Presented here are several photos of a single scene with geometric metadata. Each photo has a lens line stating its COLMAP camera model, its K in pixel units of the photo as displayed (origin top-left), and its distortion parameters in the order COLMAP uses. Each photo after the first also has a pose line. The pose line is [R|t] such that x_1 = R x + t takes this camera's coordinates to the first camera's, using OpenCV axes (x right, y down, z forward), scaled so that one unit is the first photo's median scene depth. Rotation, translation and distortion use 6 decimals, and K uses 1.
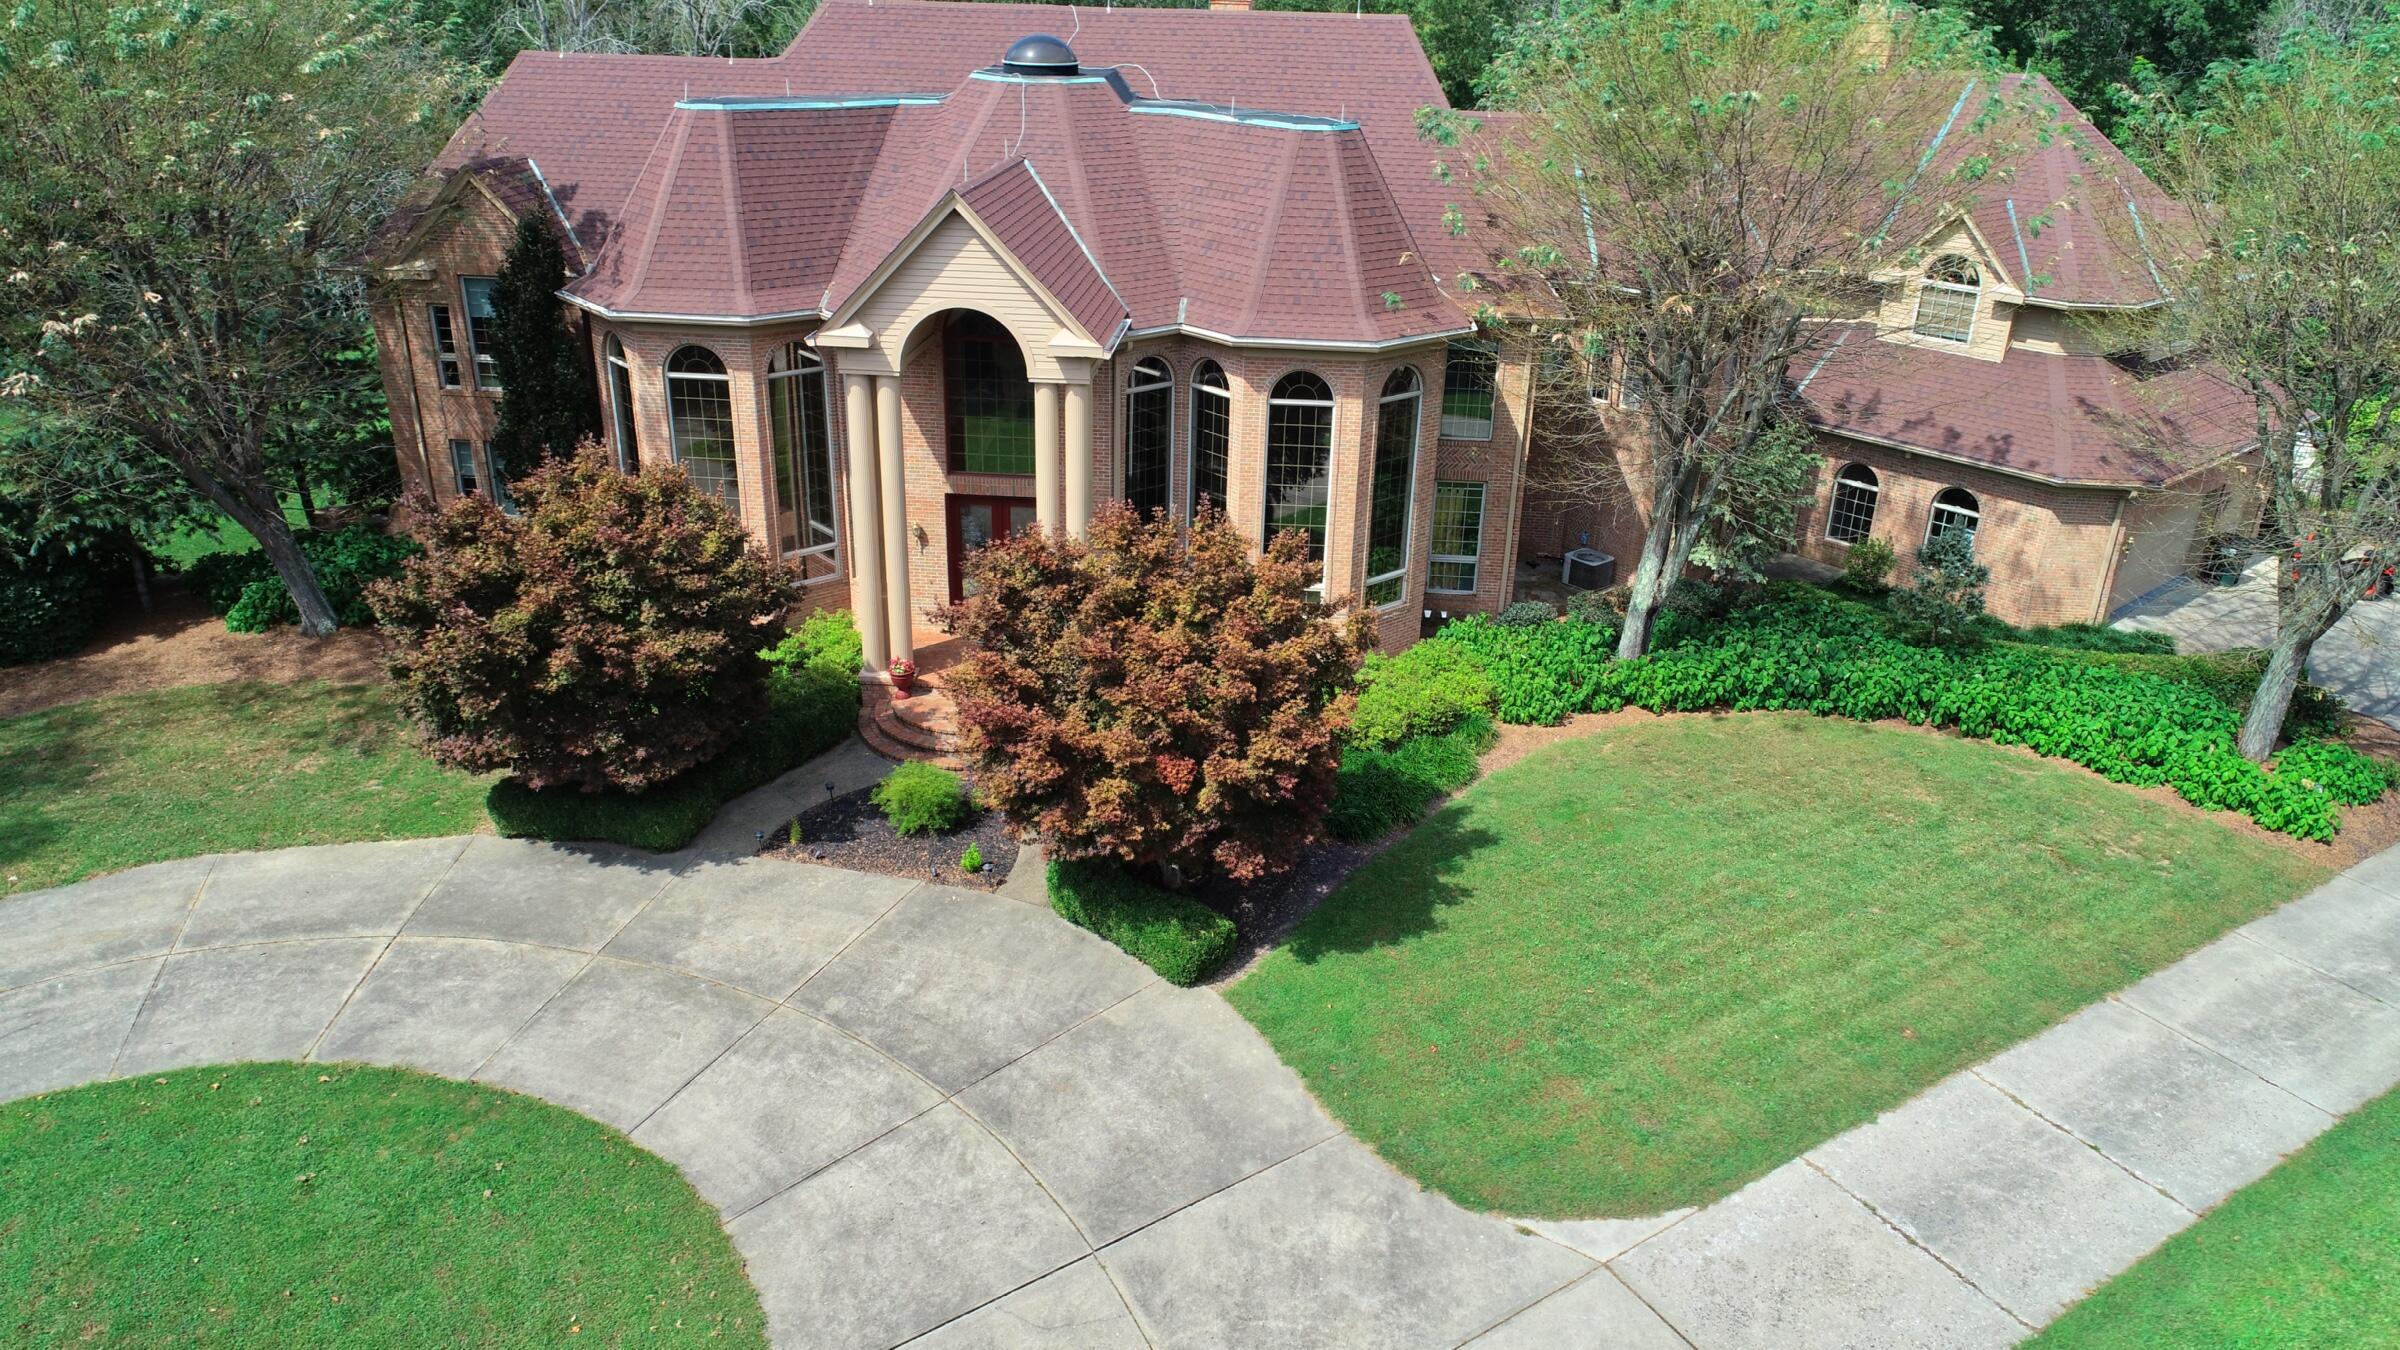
lens RADIAL K [[1610.5, 0, 1198.1], [0, 1610.5, 677.4], [0, 0, 1]] dist [-0.000689, 0.001450]
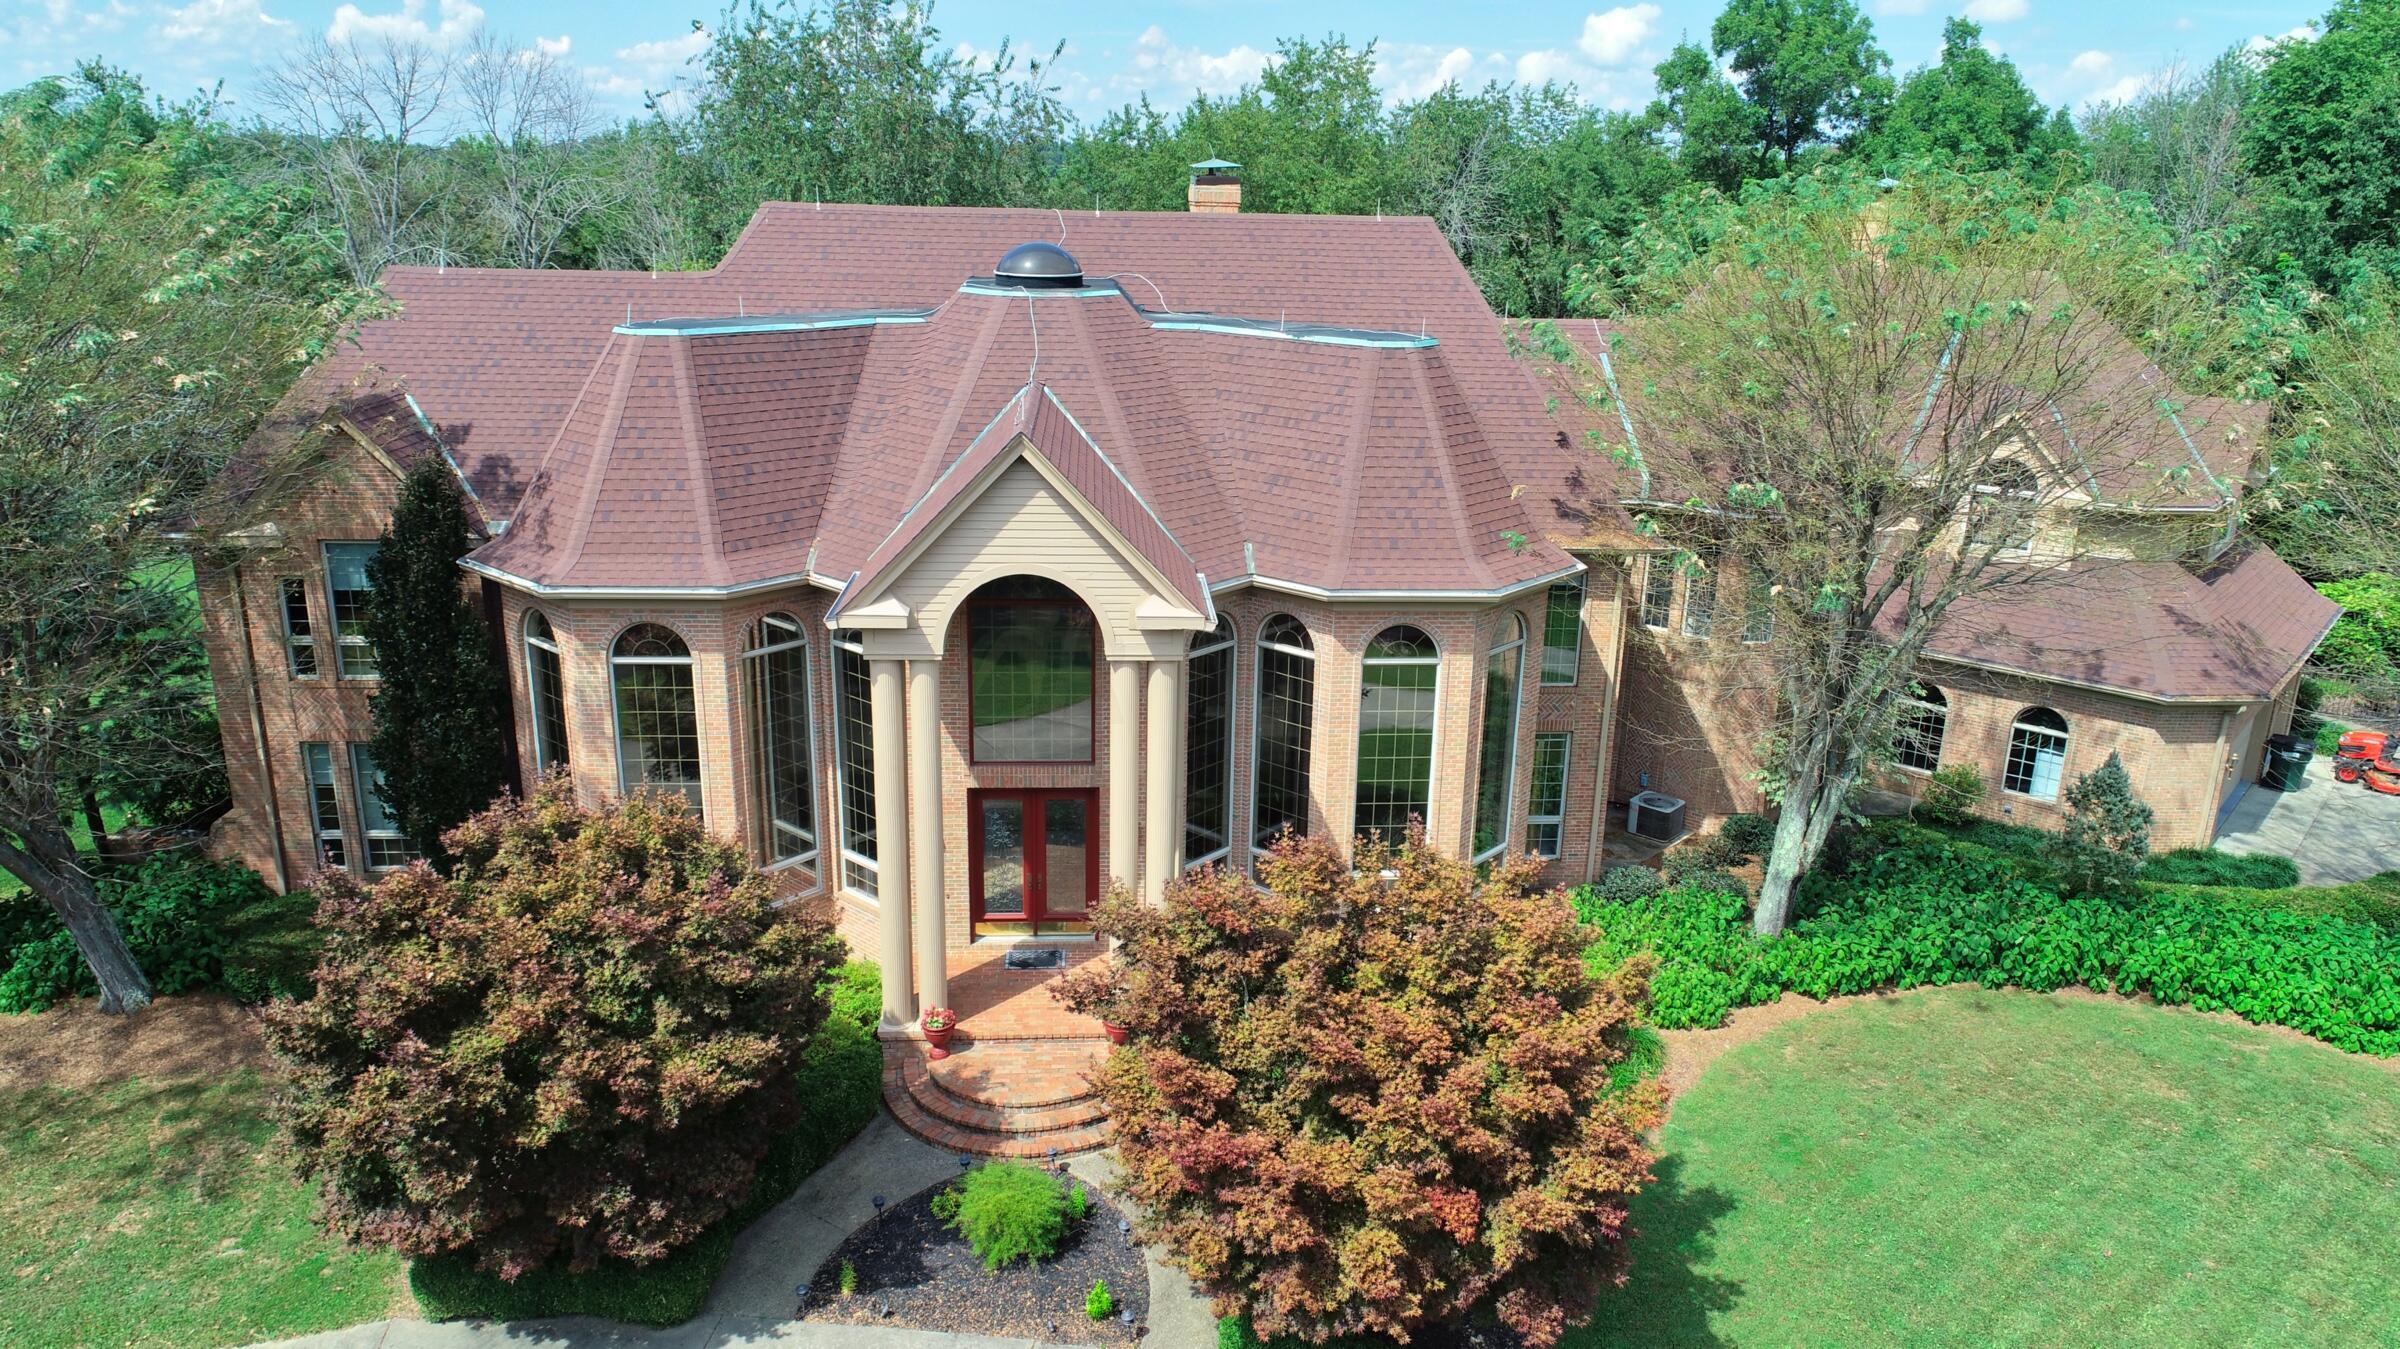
lens RADIAL K [[1610.5, 0, 1198.1], [0, 1610.5, 676.9], [0, 0, 1]] dist [-0.000689, 0.001450]
pose [[0.990038, -0.046065, 0.133055, -0.152049], [0.060480, 0.992481, -0.106413, -0.078994], [-0.127152, 0.113400, 0.985379, 0.183775]]
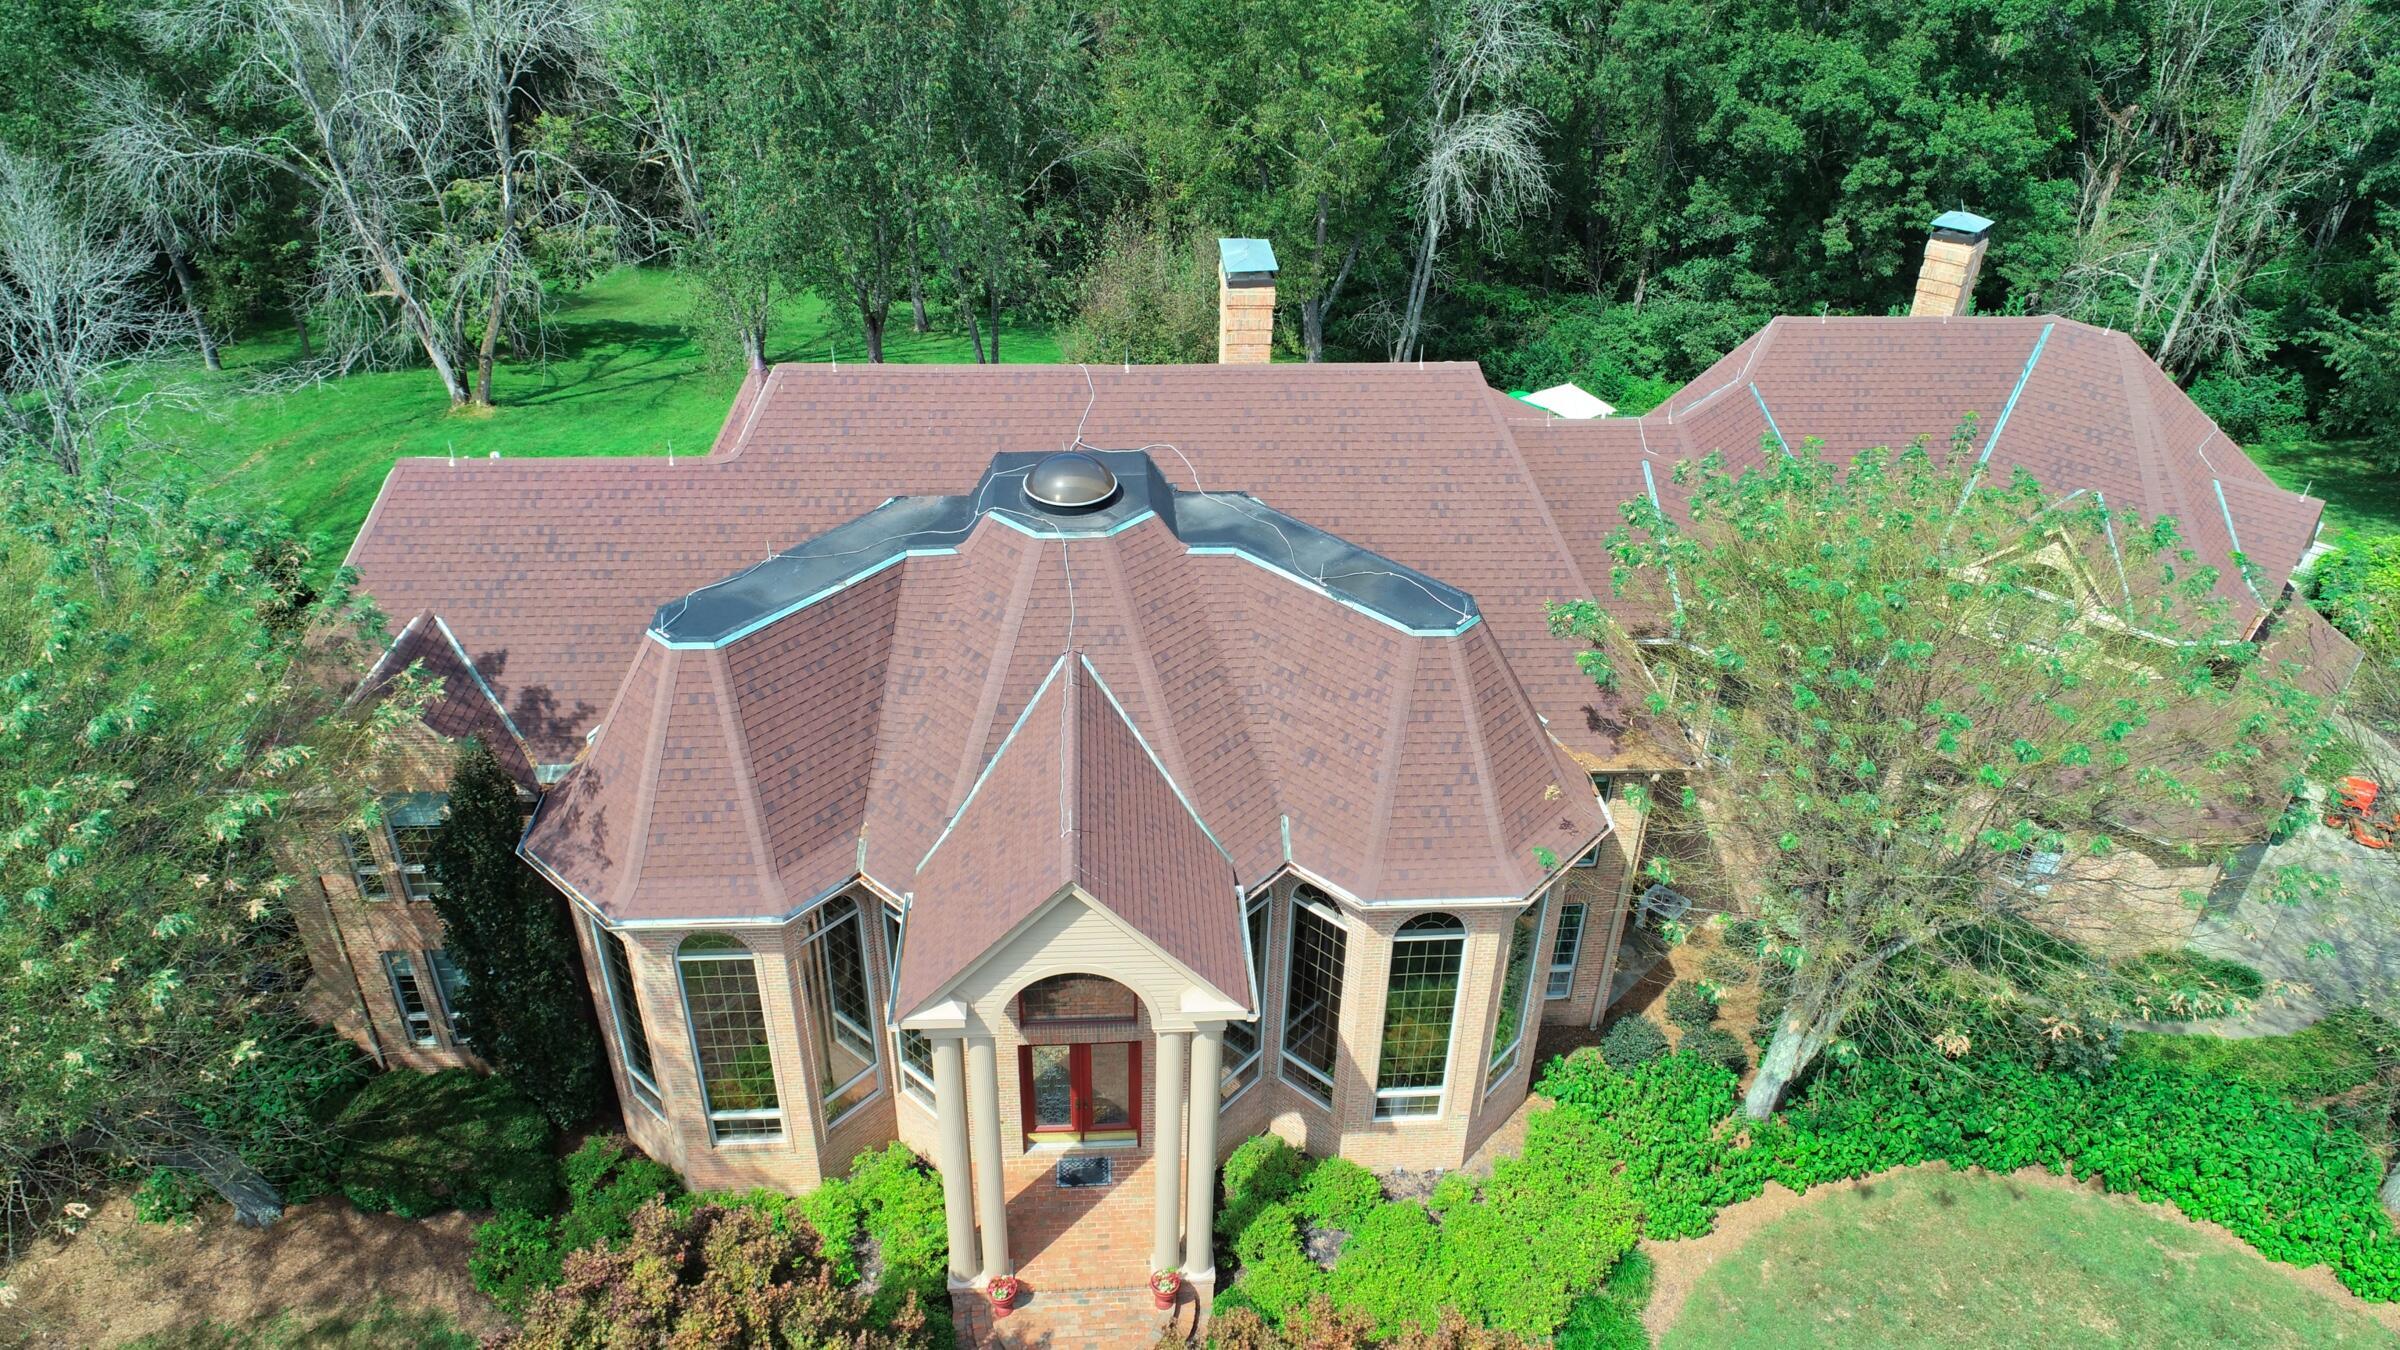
lens RADIAL K [[1612.1, 0, 1203.8], [0, 1612.1, 672.2], [0, 0, 1]] dist [-0.001328, 0.001876]
pose [[0.990161, -0.079588, 0.115099, -0.146725], [0.060201, 0.984778, 0.163056, -0.461490], [-0.126324, -0.154523, 0.979880, 0.173747]]
